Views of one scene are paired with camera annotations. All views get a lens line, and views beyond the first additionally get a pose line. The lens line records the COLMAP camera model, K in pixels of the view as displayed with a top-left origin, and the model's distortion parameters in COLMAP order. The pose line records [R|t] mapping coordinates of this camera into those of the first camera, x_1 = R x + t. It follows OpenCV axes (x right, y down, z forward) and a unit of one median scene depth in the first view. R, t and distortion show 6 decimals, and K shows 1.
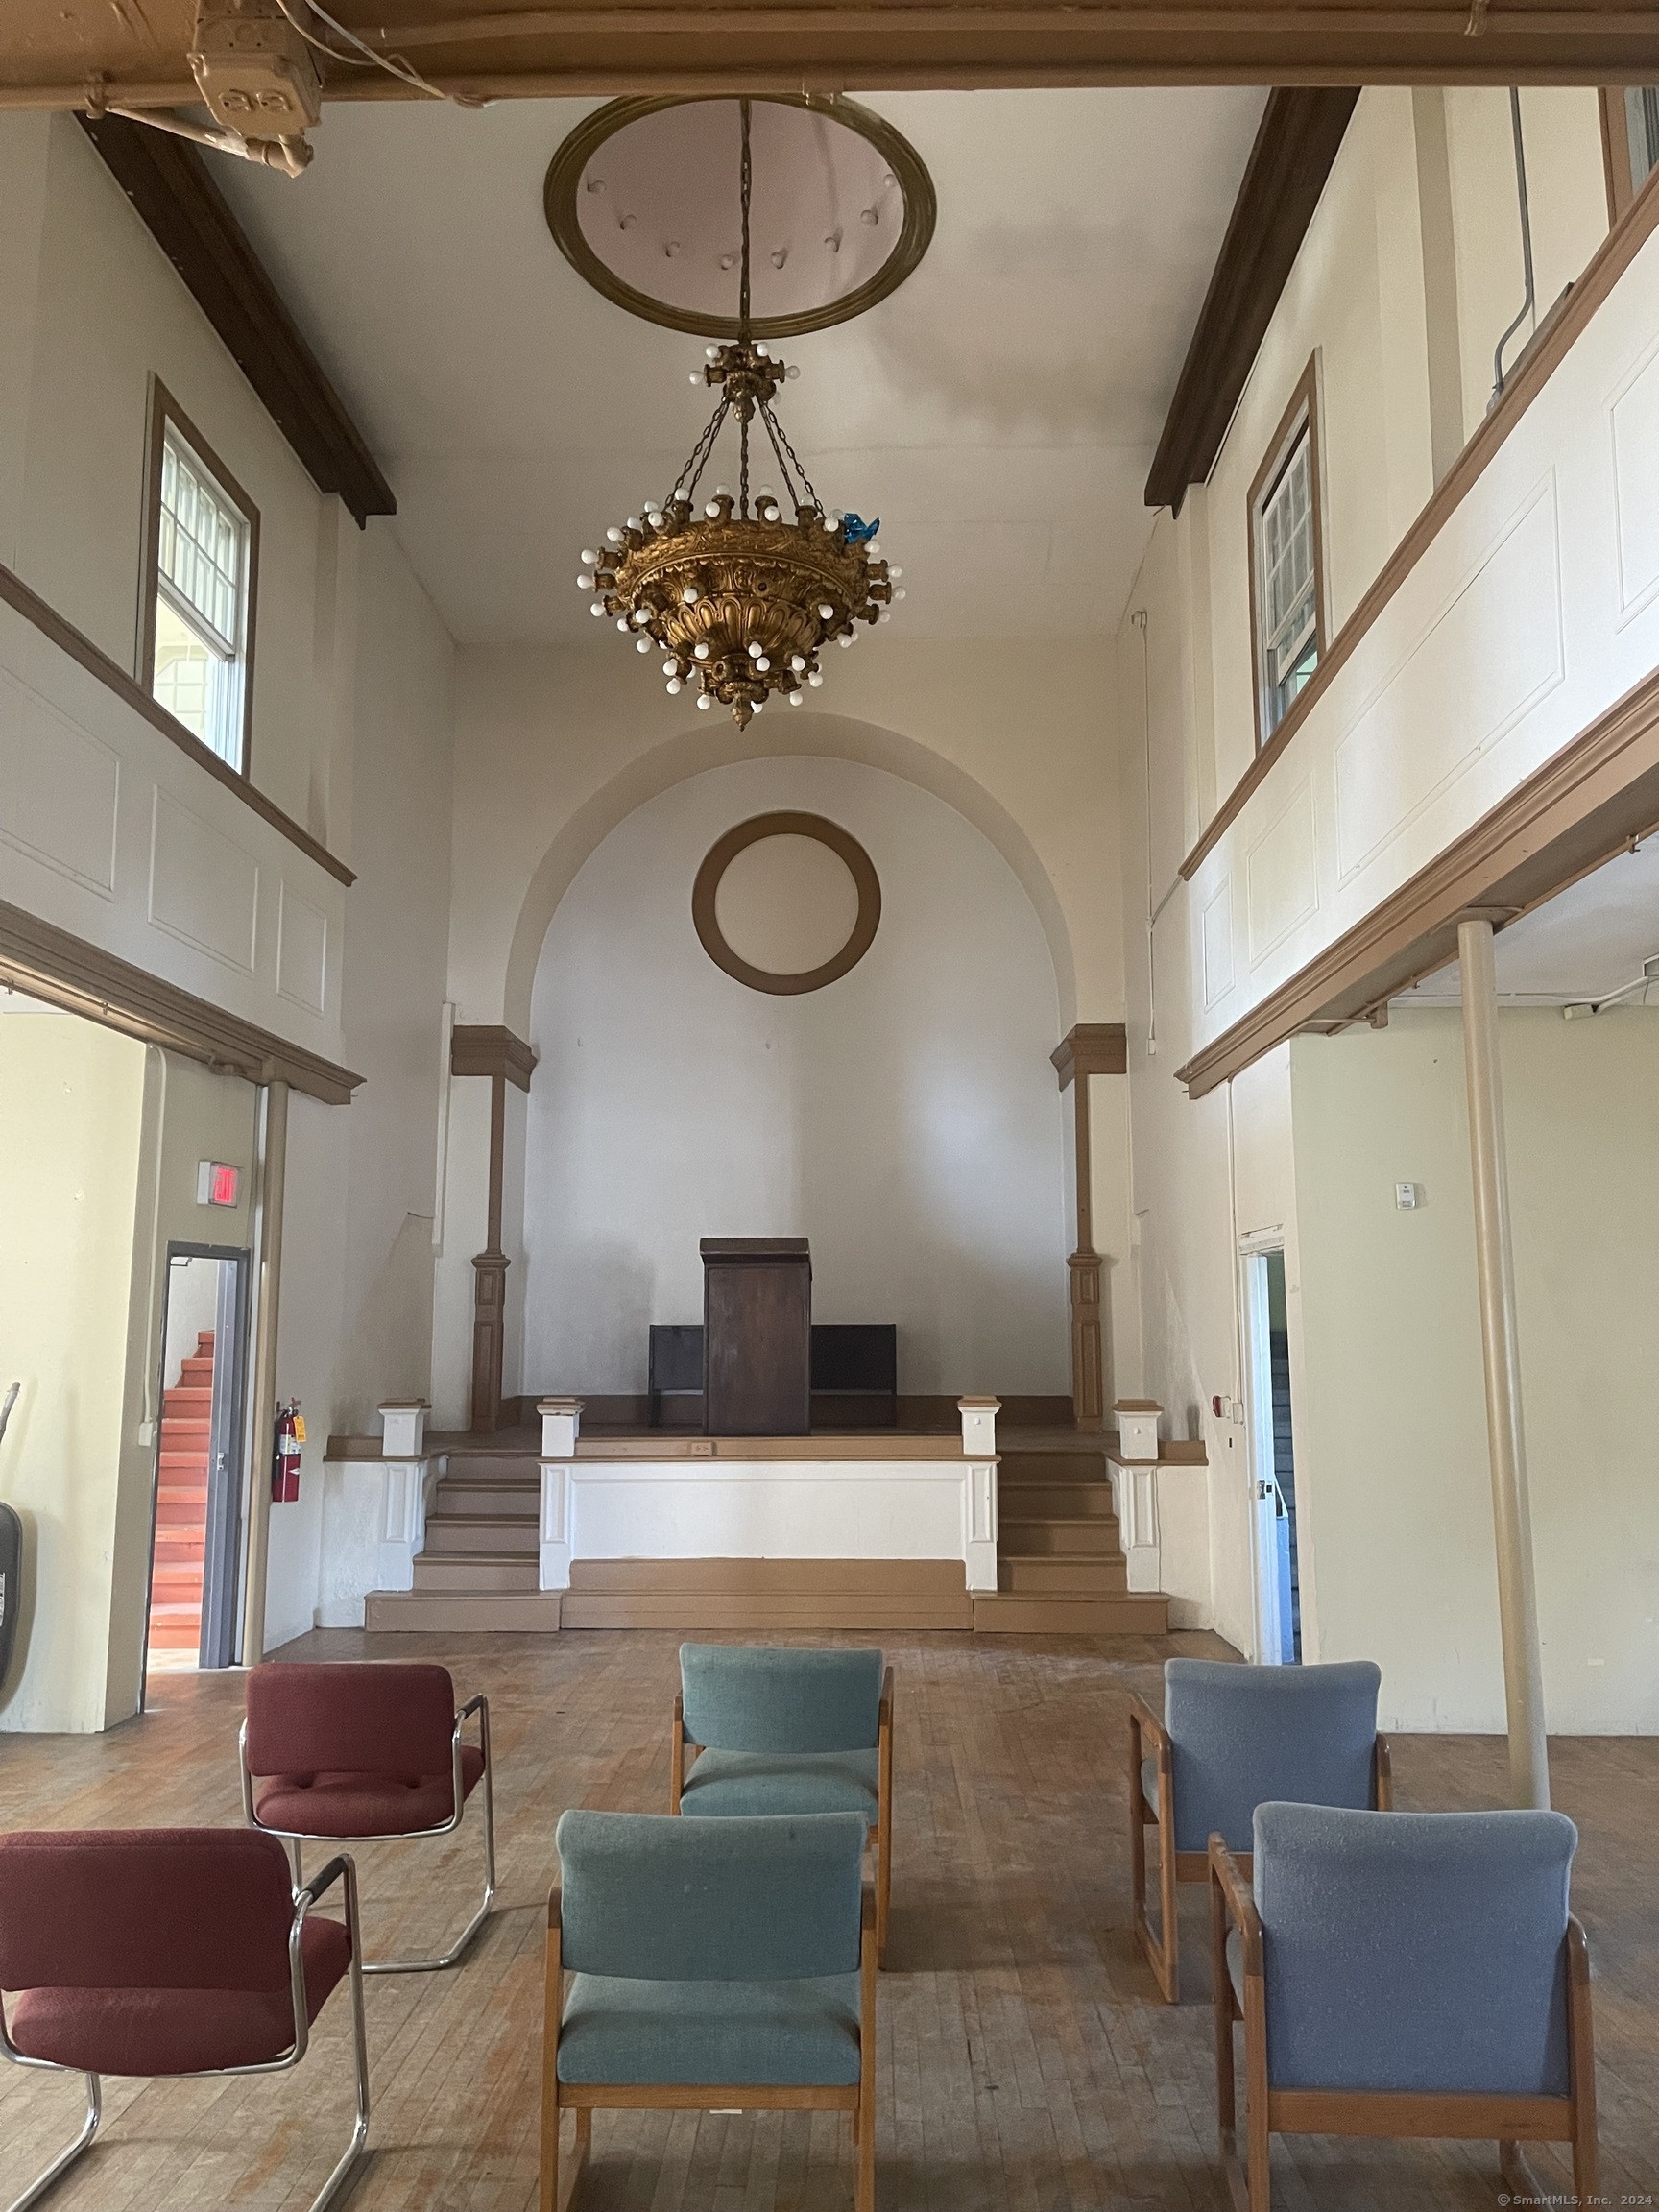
lens RADIAL K [[1615.0, 0, 830.3], [0, 1615.0, 1107.0], [0, 0, 1]] dist [0.002429, 0.000830]
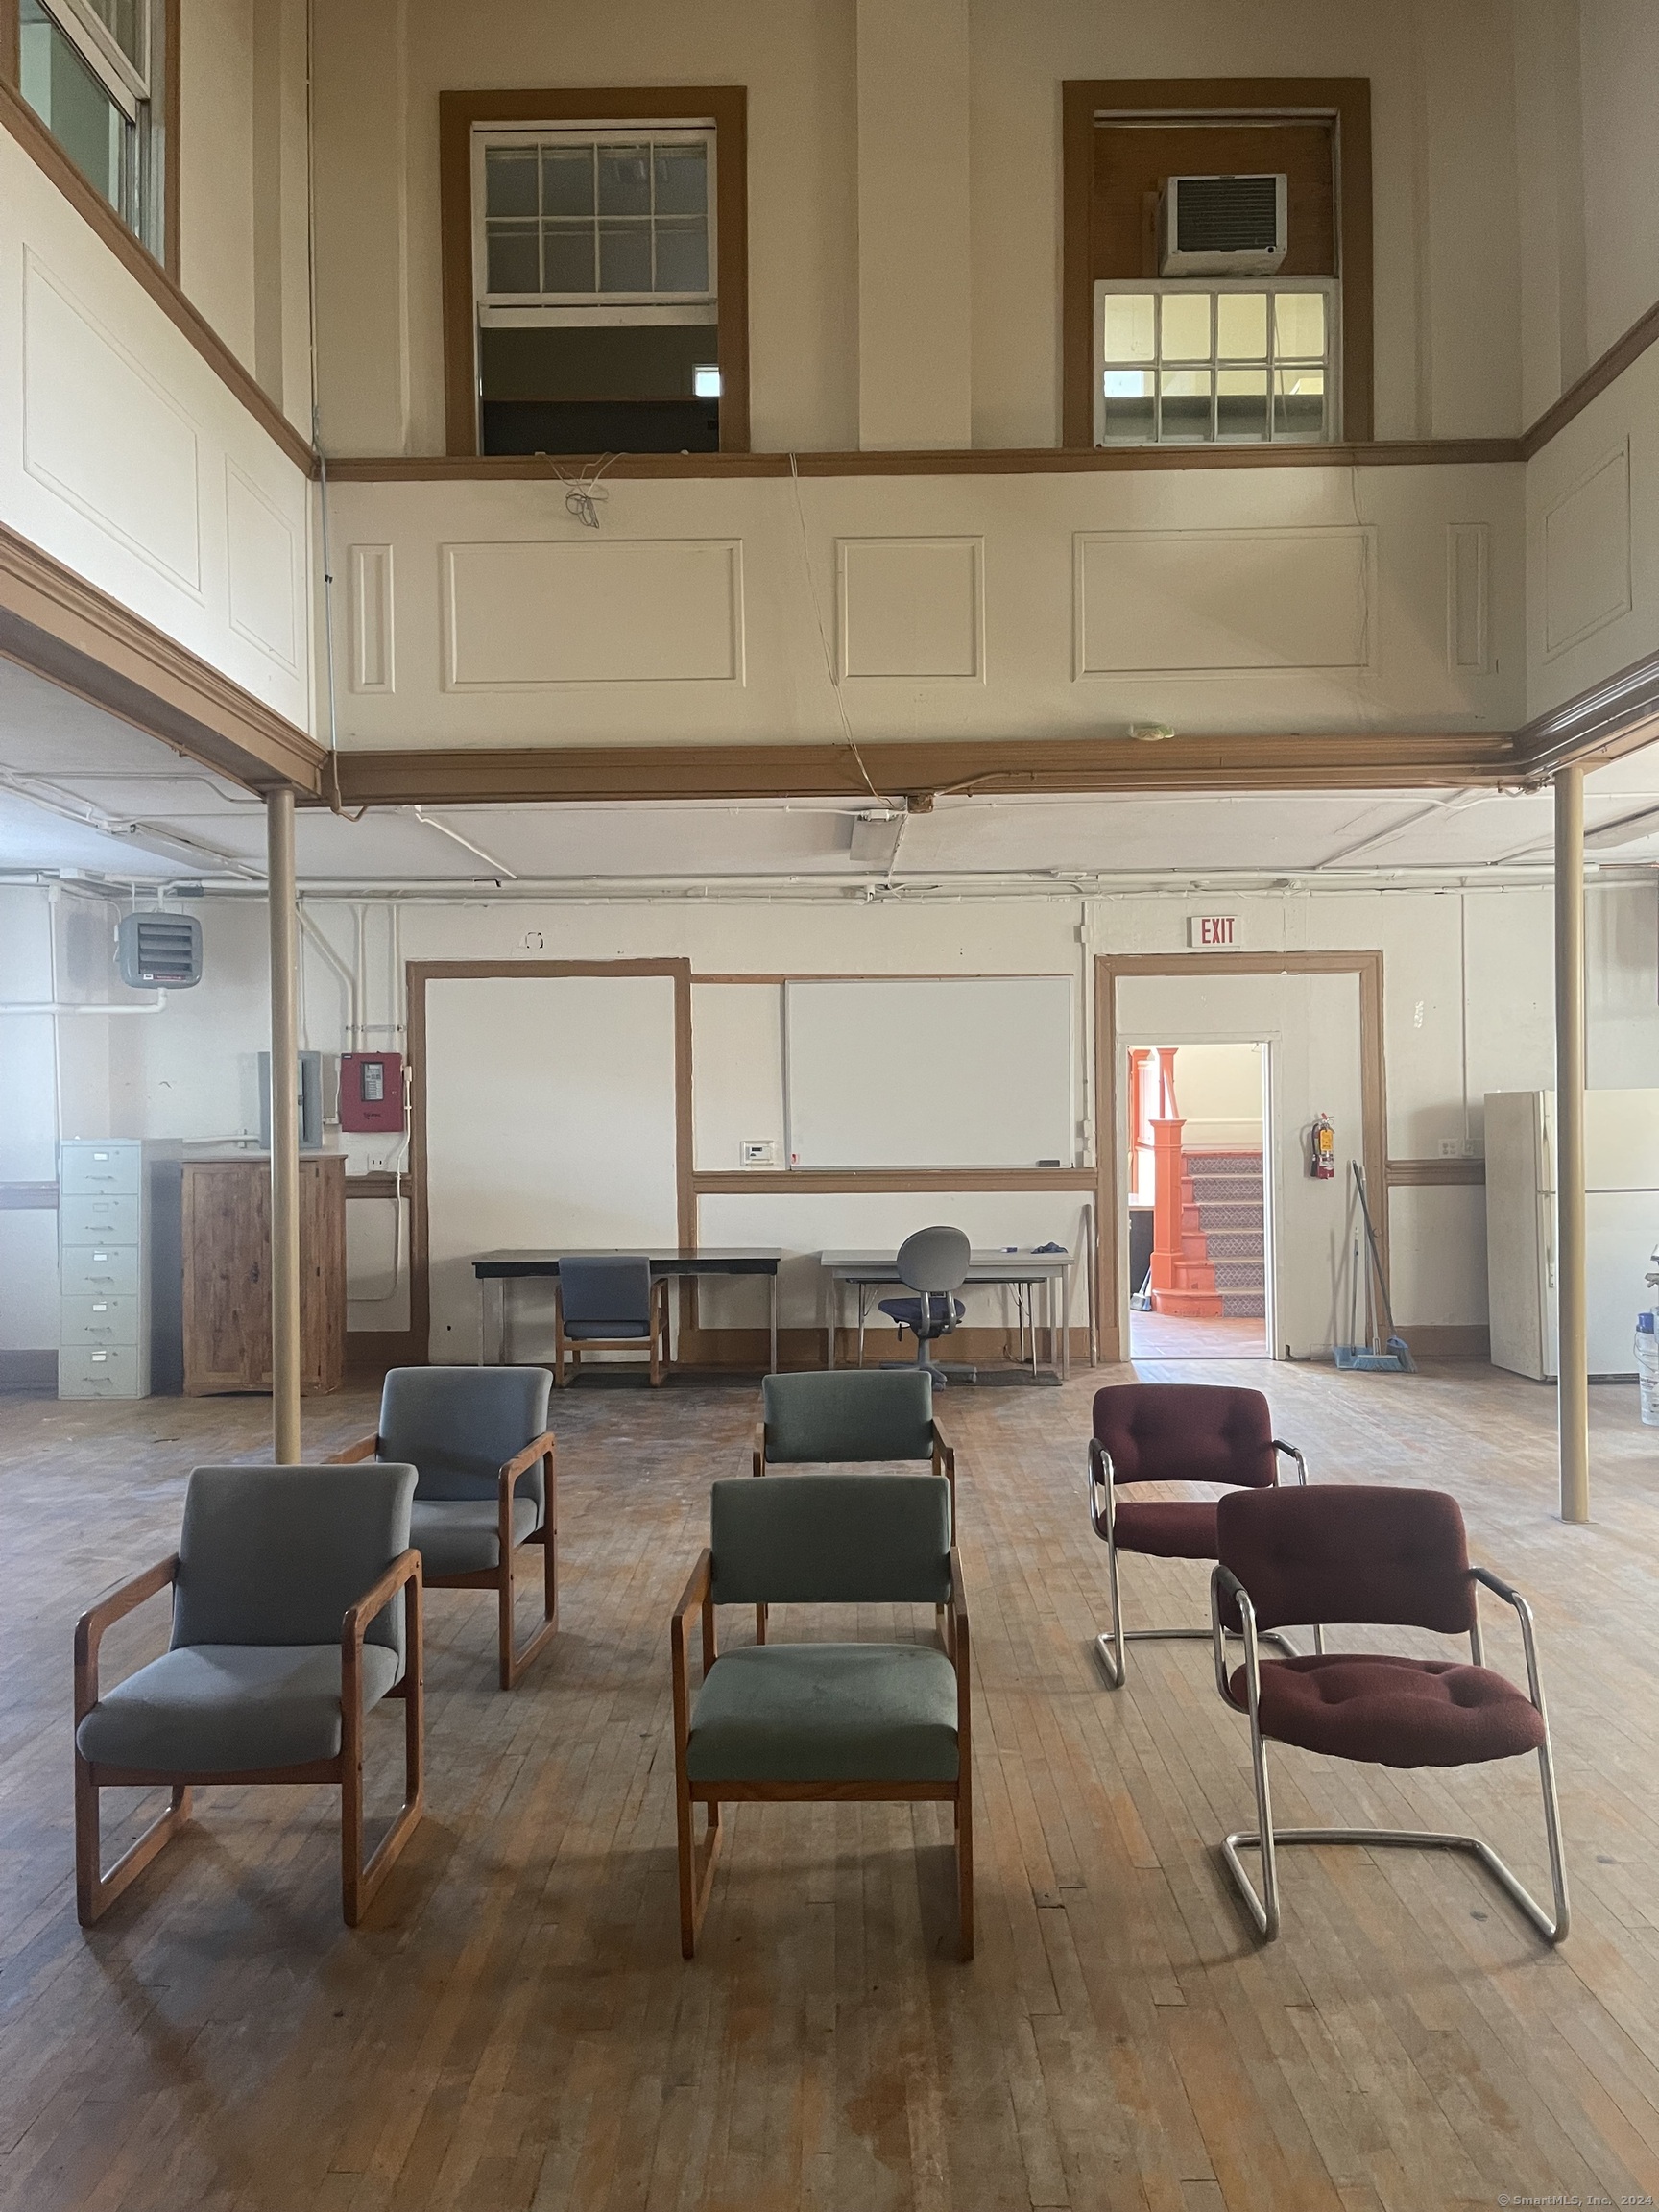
lens RADIAL K [[1615.0, 0, 828.9], [0, 1615.0, 1105.5], [0, 0, 1]] dist [0.002429, 0.000830]
pose [[-0.999907, -0.001841, -0.013549, -0.014536], [-0.000005, 0.990940, -0.134307, 0.255600], [0.013674, -0.134294, -0.990847, 1.880348]]
